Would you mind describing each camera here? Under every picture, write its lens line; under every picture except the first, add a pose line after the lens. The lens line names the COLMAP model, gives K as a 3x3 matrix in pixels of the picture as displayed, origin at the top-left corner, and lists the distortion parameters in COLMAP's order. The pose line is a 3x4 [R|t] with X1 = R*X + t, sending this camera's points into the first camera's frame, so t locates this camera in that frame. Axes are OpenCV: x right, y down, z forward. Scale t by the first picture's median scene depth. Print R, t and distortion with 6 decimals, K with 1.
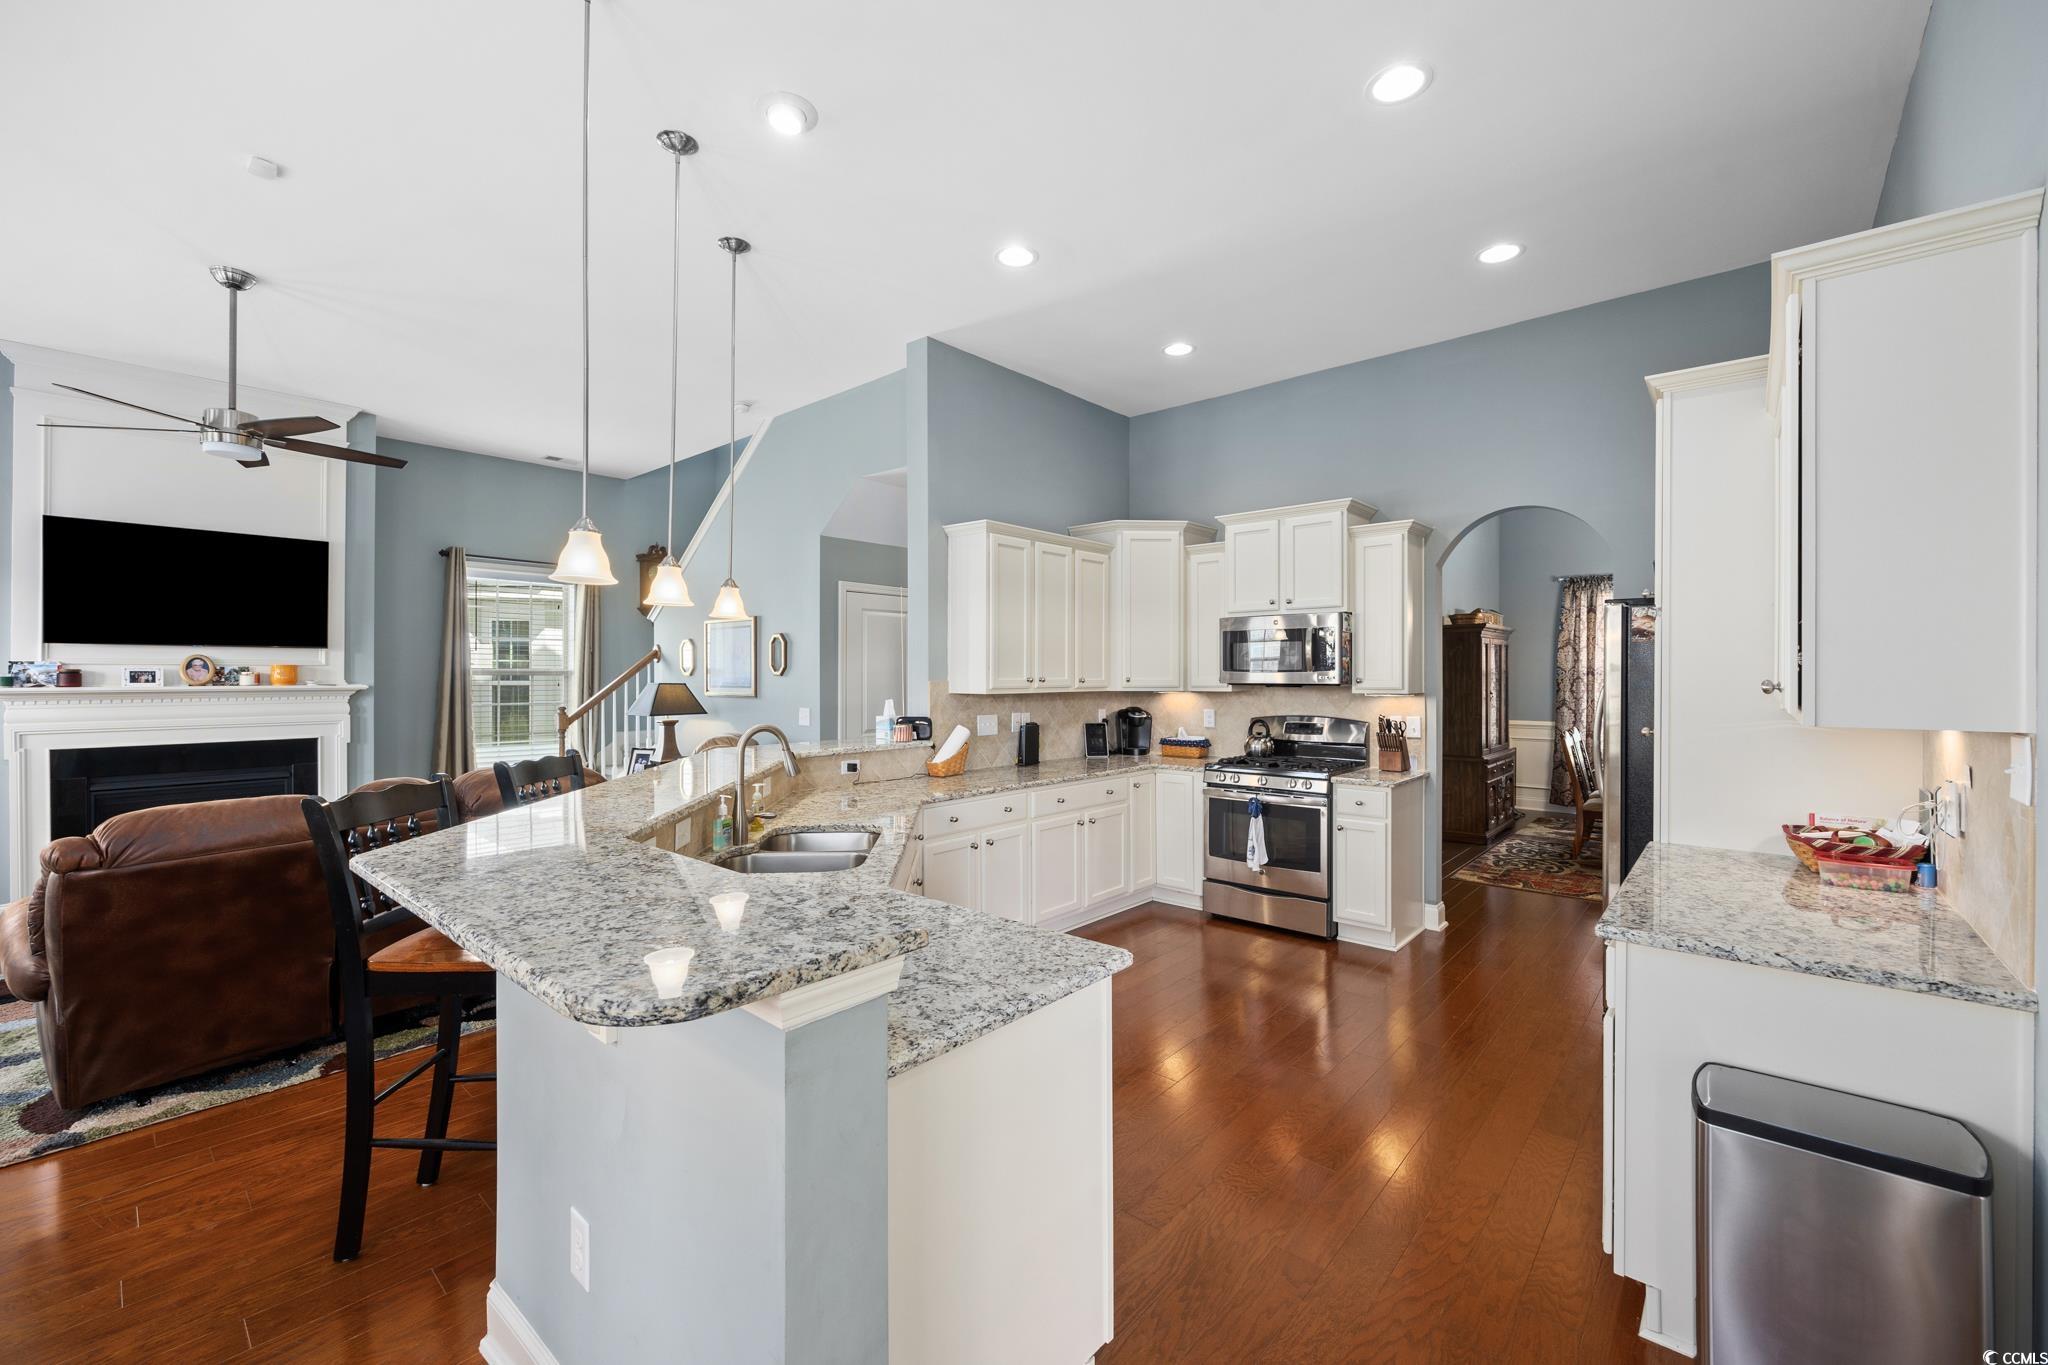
lens RADIAL K [[825.8, 0, 1027.0], [0, 825.8, 678.1], [0, 0, 1]] dist [-0.002516, -0.000549]
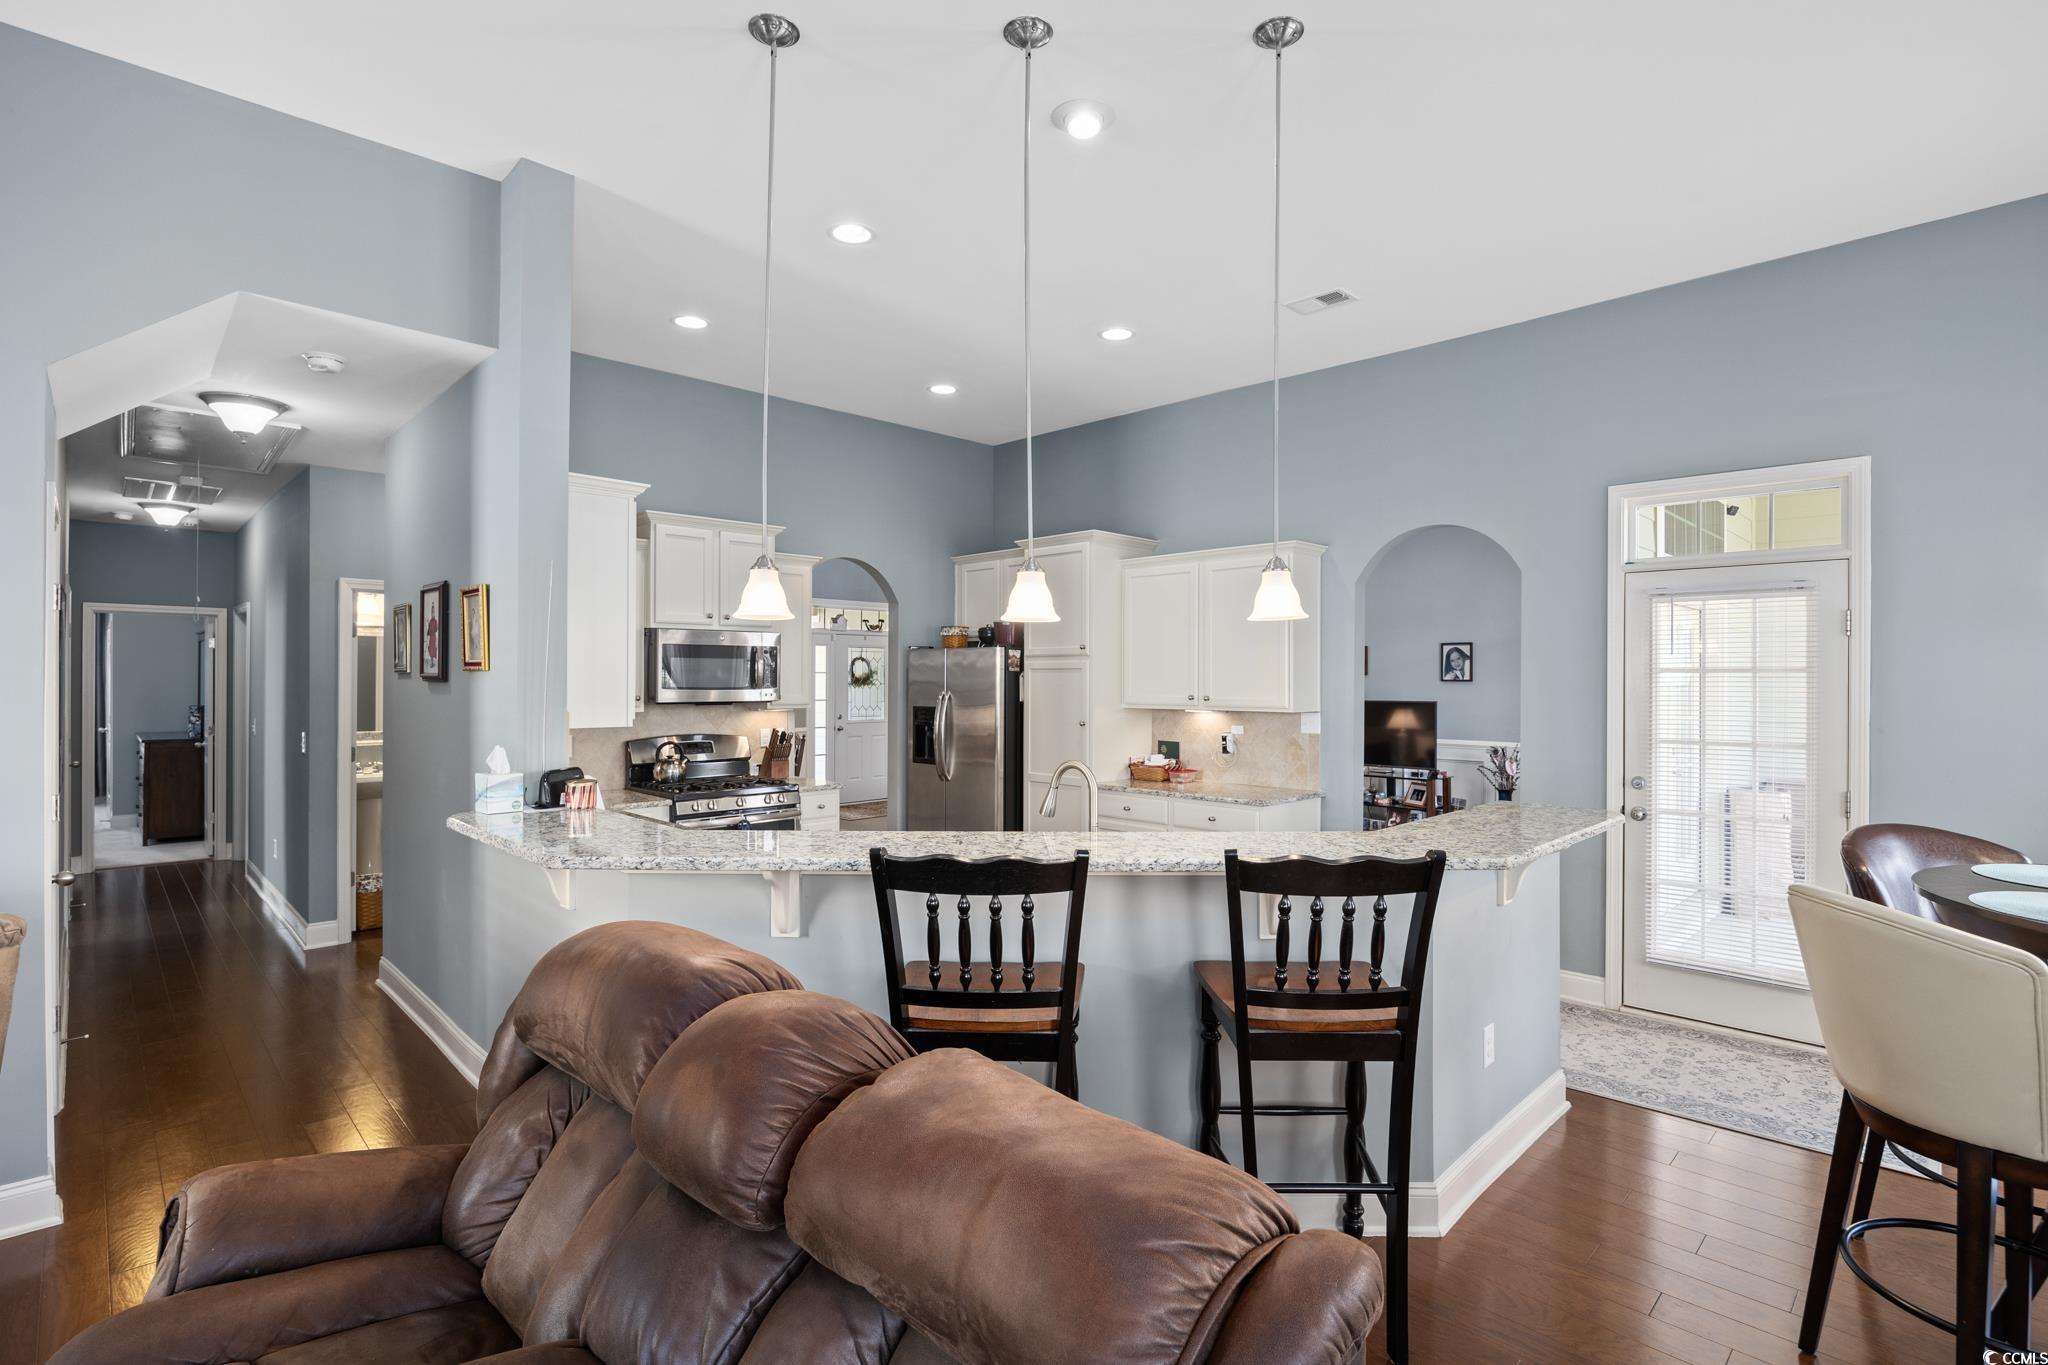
lens RADIAL K [[978.1, 0, 1033.6], [0, 978.1, 679.5], [0, 0, 1]] dist [-0.013179, 0.000029]
pose [[0.066039, -0.002087, 0.997815, -0.748330], [0.002500, 0.999995, 0.001926, -0.018850], [-0.997814, 0.002367, 0.066044, 0.518811]]
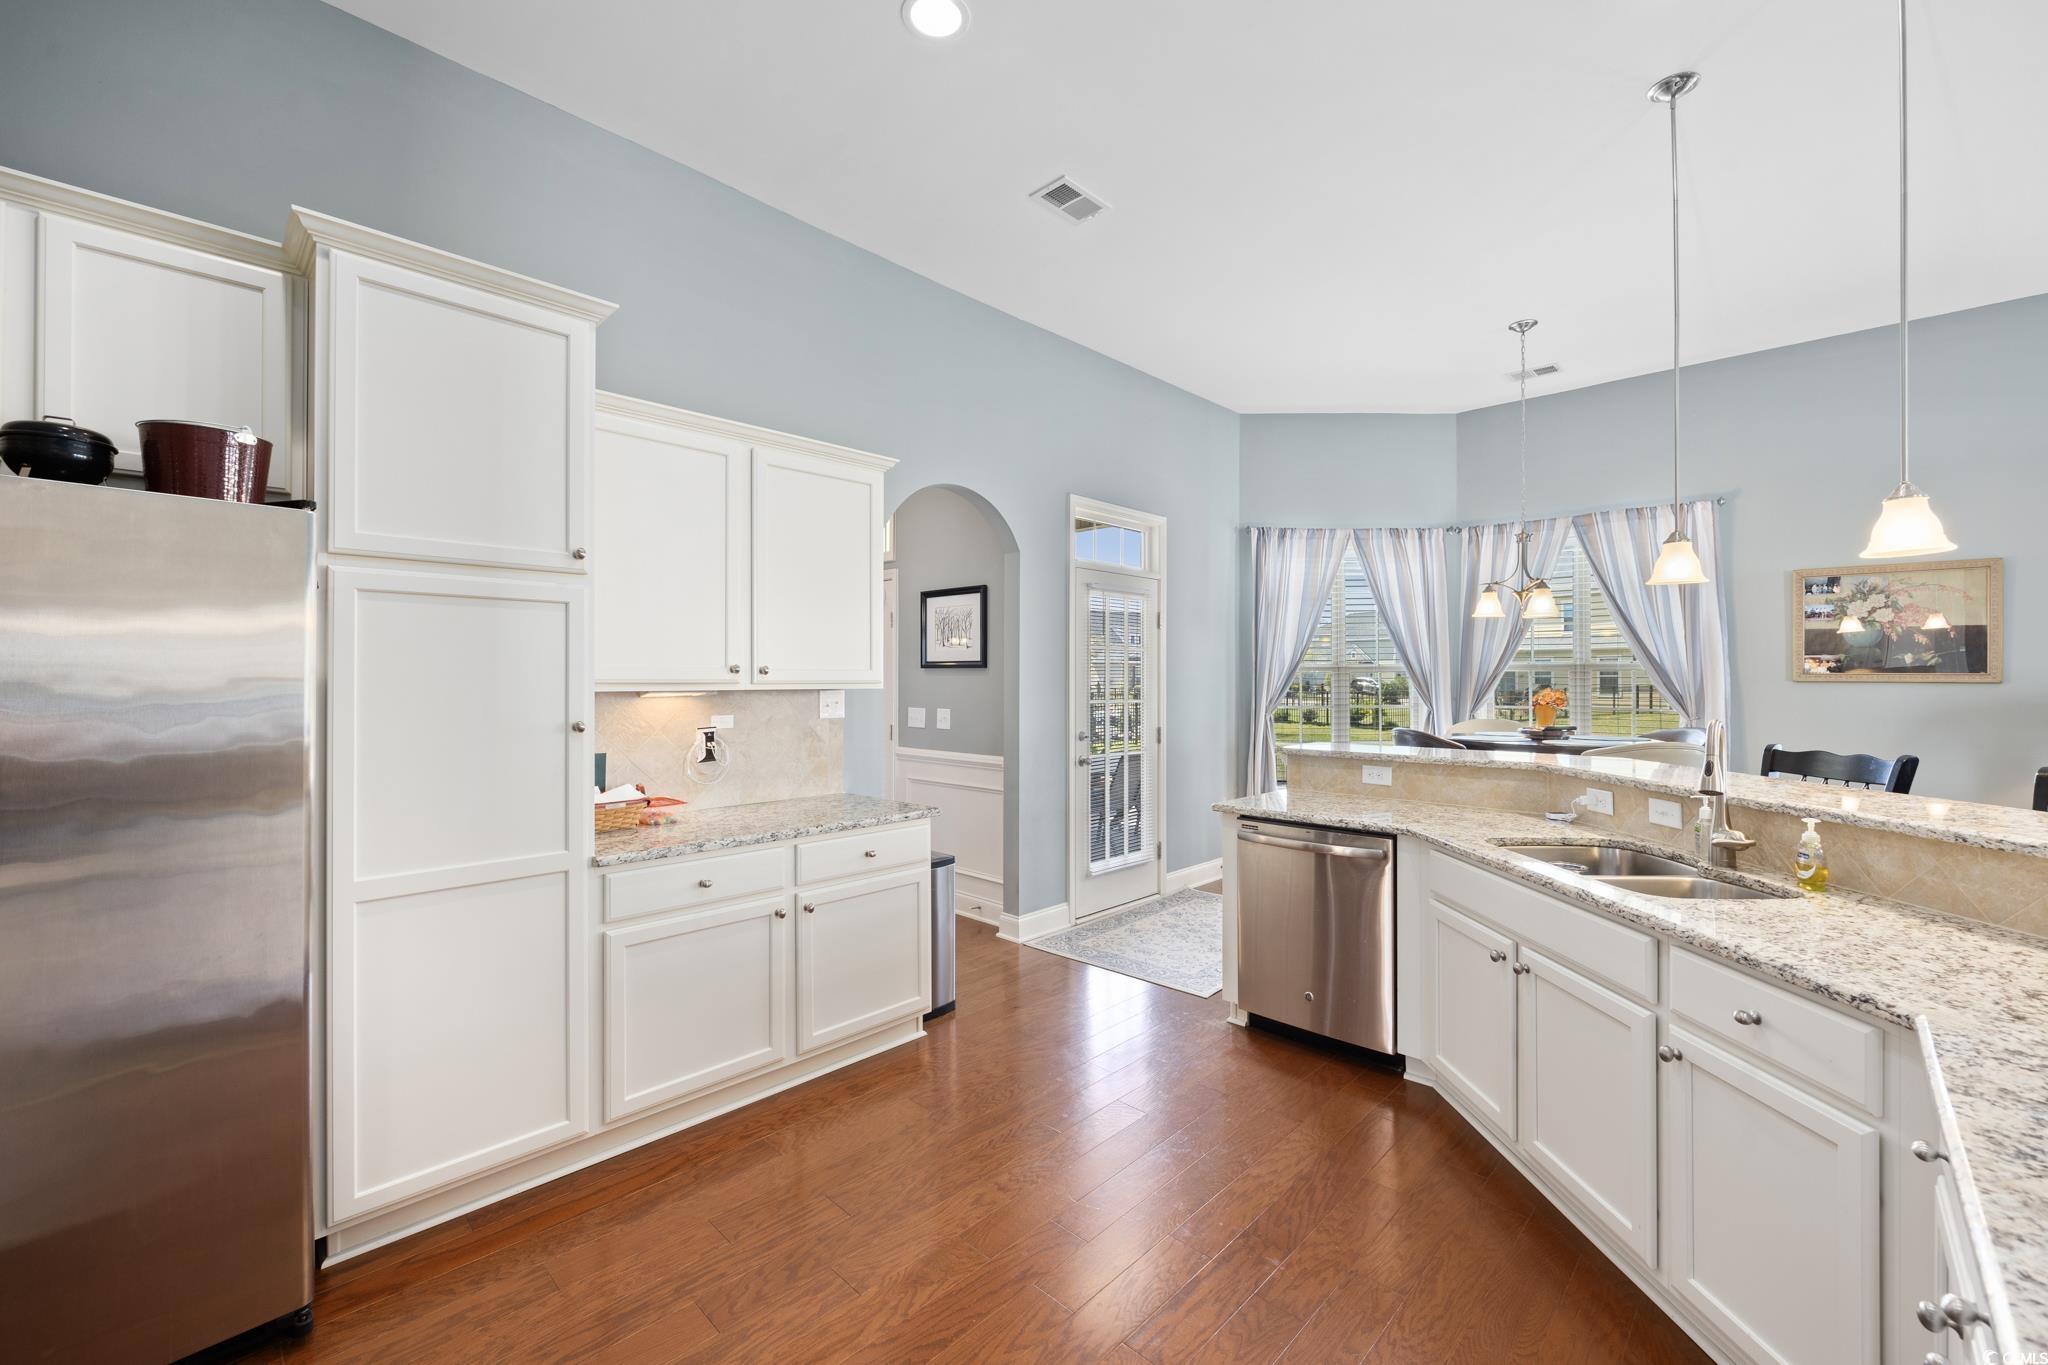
lens RADIAL K [[823.7, 0, 1024.4], [0, 823.7, 674.6], [0, 0, 1]] dist [-0.005911, -0.000178]
pose [[-0.998636, -0.000868, 0.052196, 0.150738], [-0.000982, 0.999997, -0.002169, 0.008951], [-0.052194, -0.002217, -0.998634, 0.951333]]
